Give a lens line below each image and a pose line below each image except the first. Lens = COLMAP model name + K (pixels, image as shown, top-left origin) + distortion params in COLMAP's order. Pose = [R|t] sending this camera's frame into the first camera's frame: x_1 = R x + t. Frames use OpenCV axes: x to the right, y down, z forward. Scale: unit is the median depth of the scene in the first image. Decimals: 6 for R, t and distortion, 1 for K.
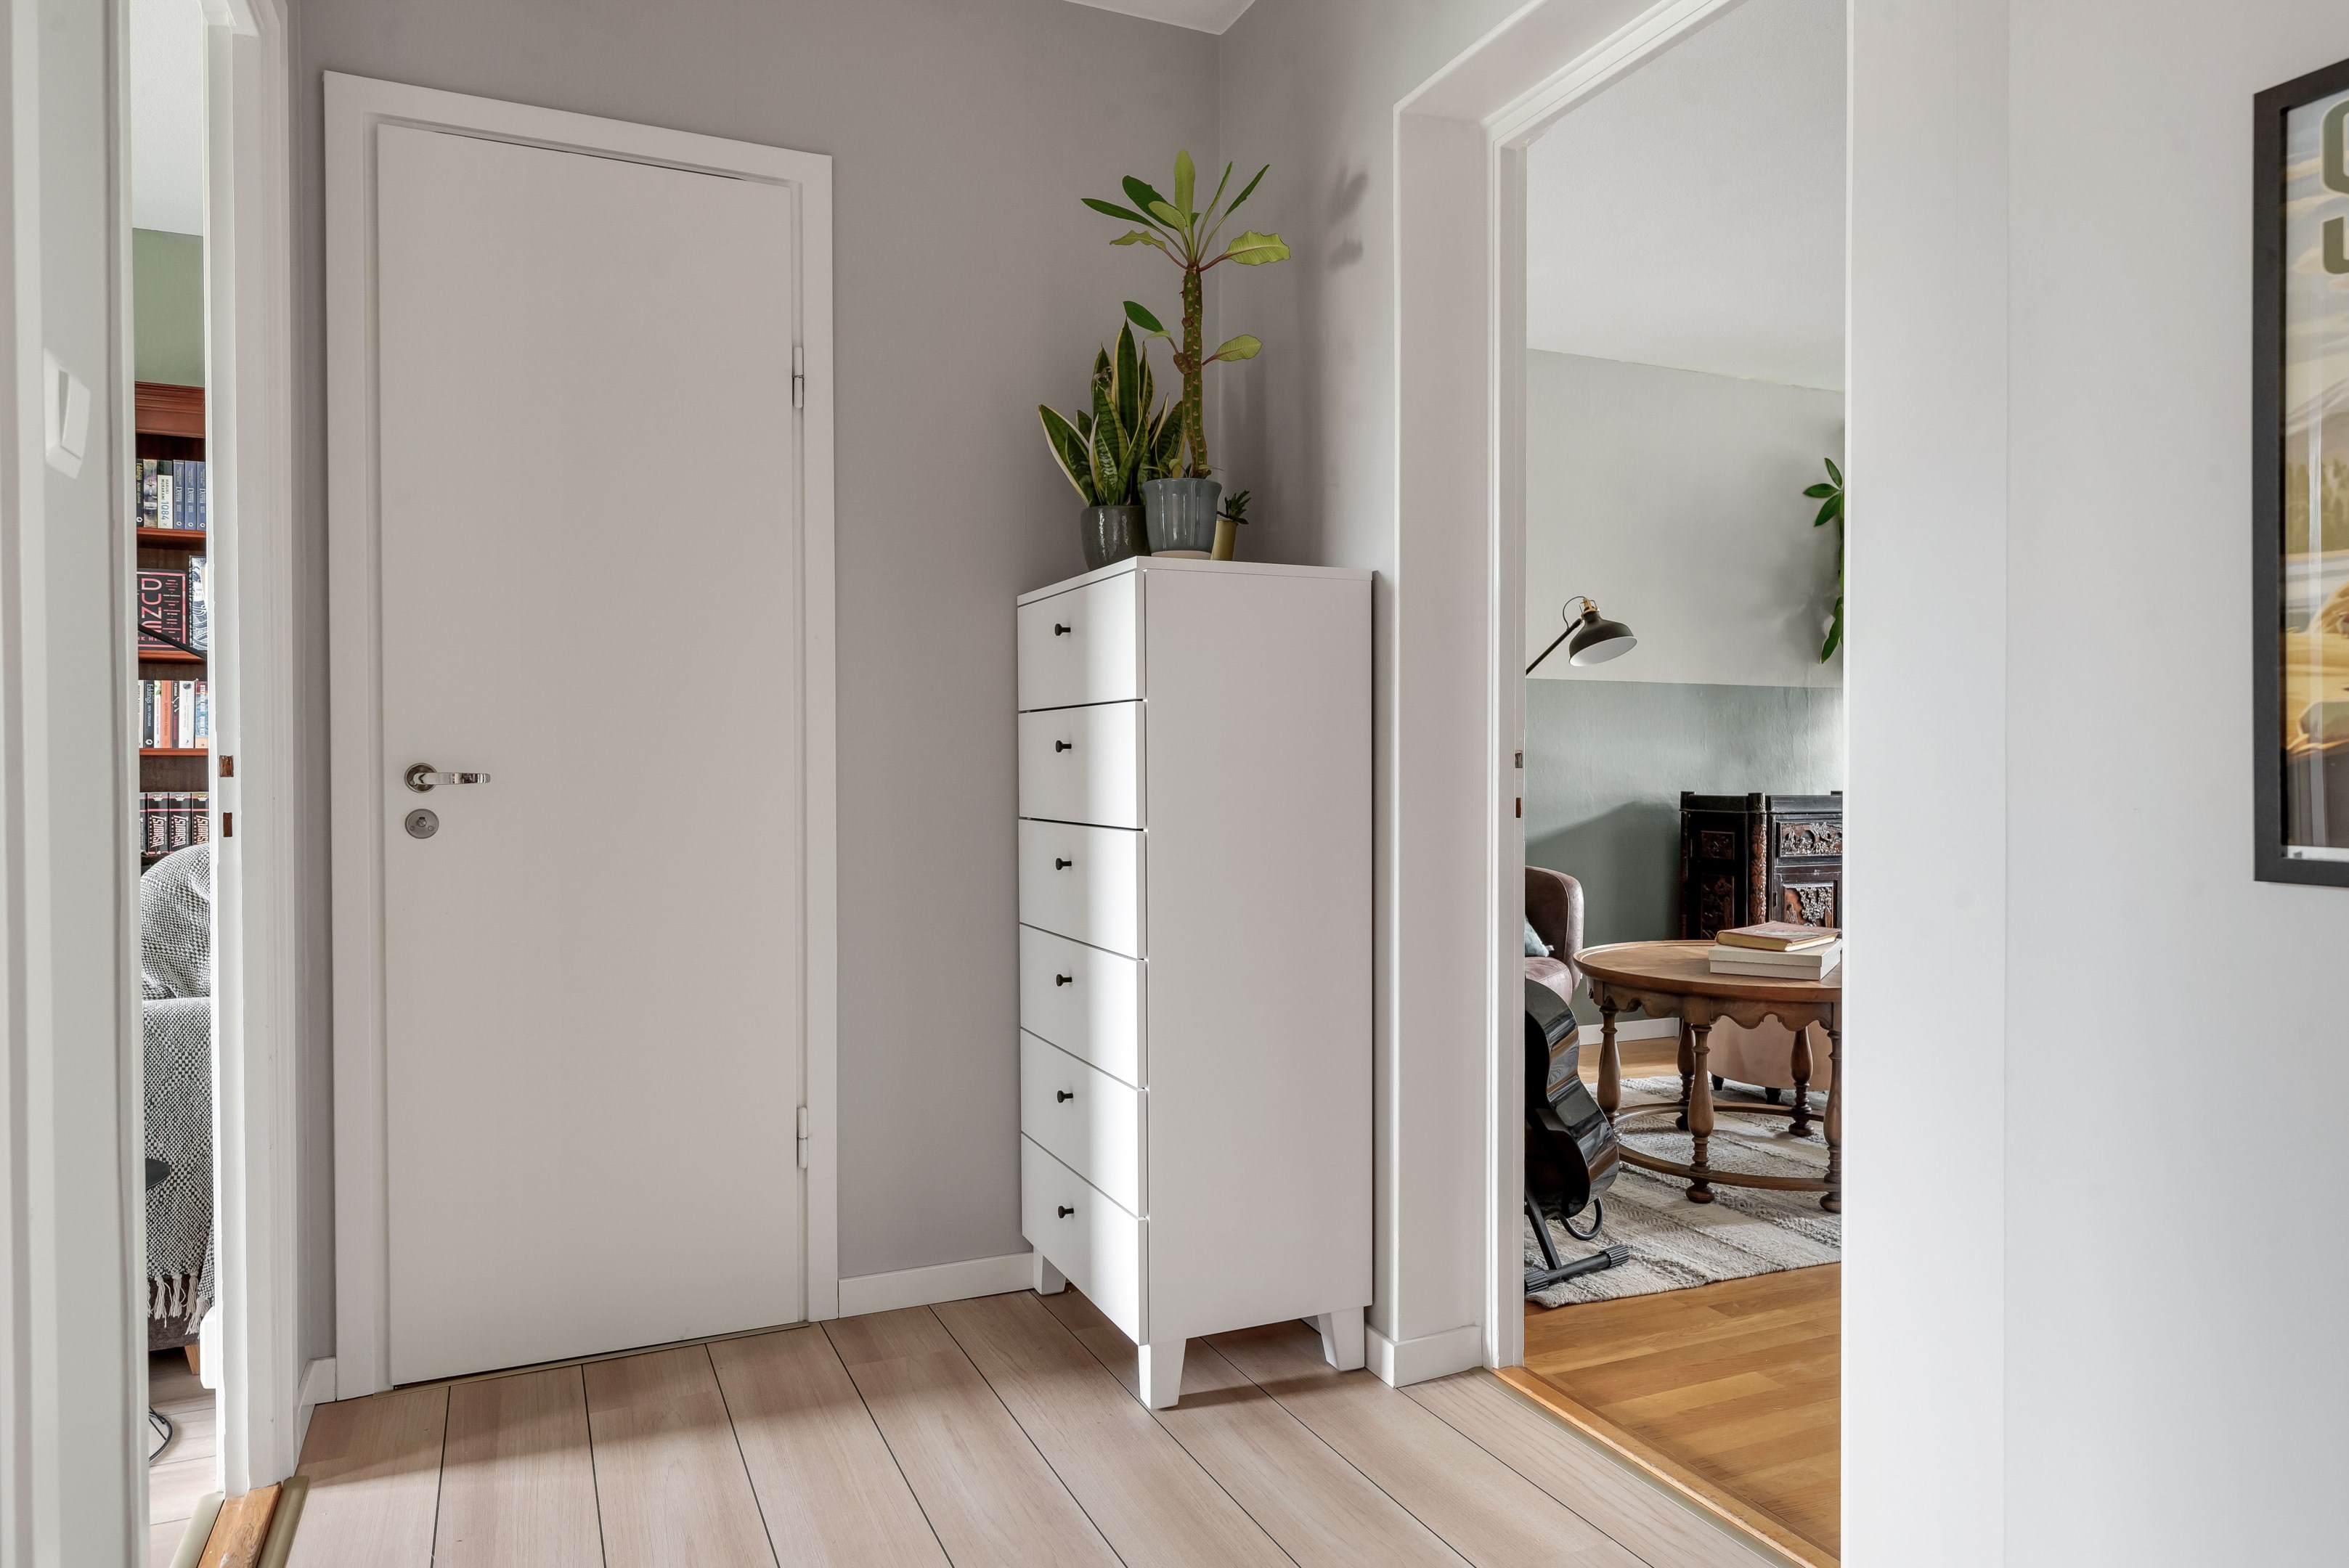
lens RADIAL K [[1580.8, 0, 1182.2], [0, 1580.8, 775.9], [0, 0, 1]] dist [-0.004493, 0.004744]
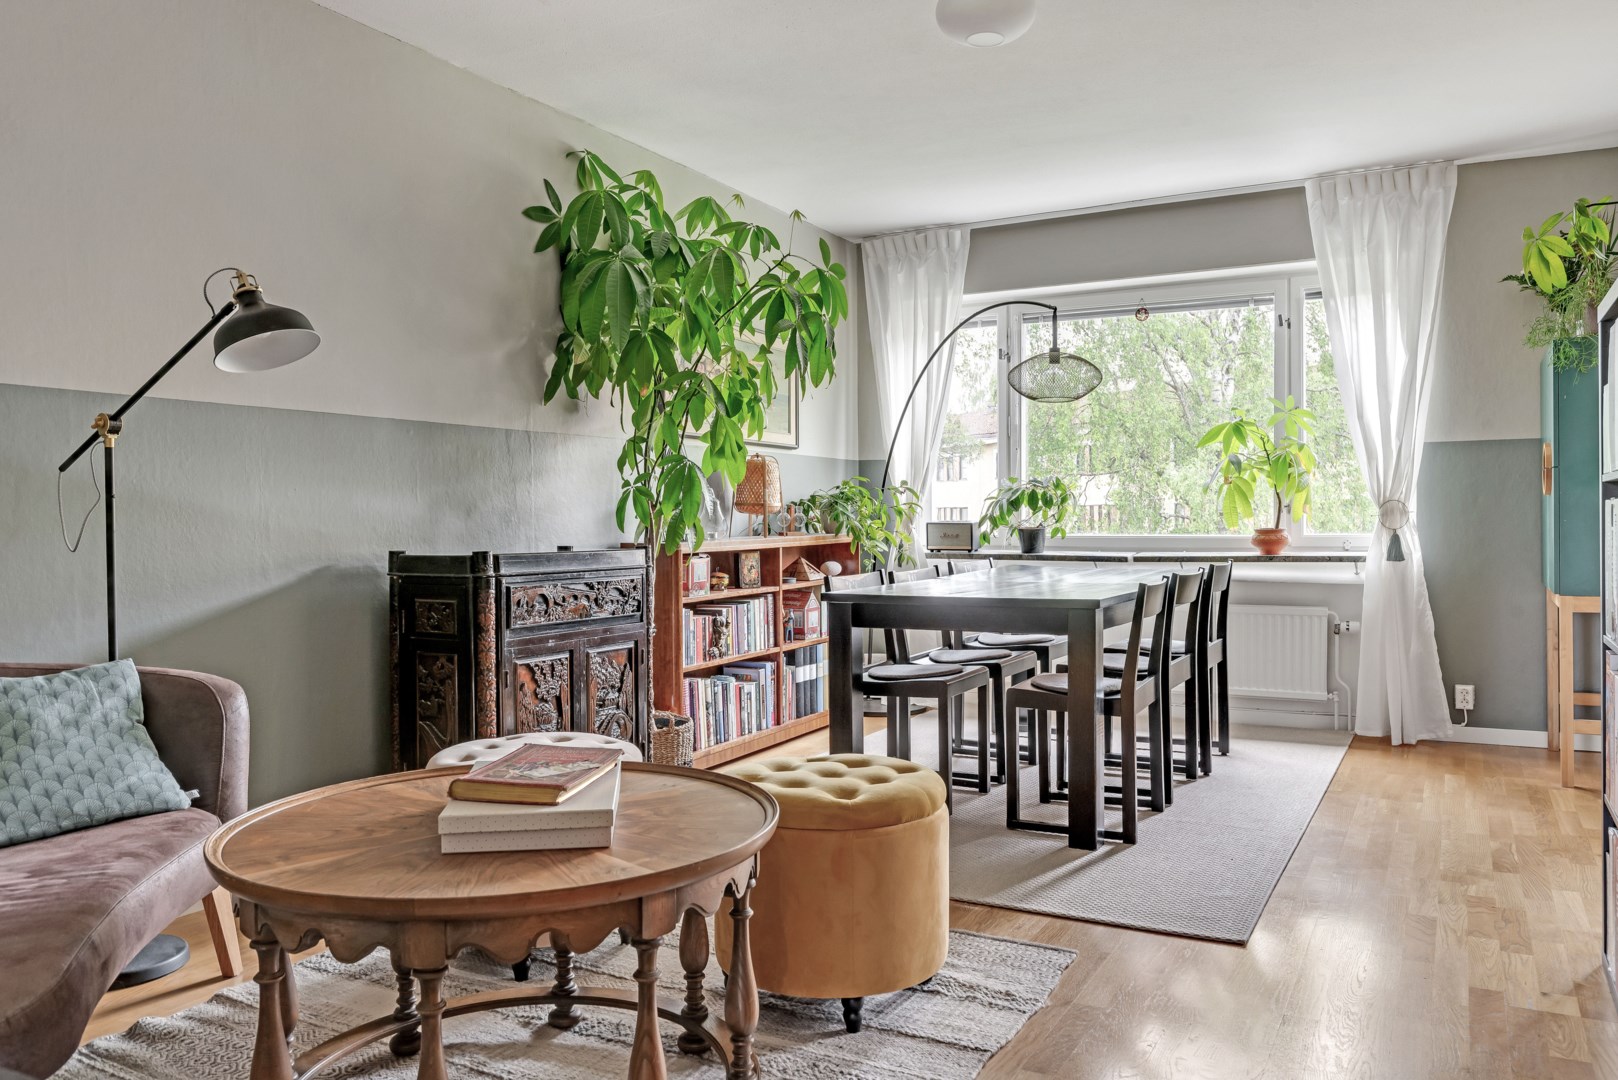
lens RADIAL K [[1187.3, 0, 813.0], [0, 1187.3, 531.1], [0, 0, 1]] dist [-0.000208, -0.004608]
pose [[0.797582, -0.016071, 0.602997, 0.129052], [0.017356, 0.999843, 0.003692, 0.000993], [-0.602961, 0.007521, 0.797735, 0.404846]]
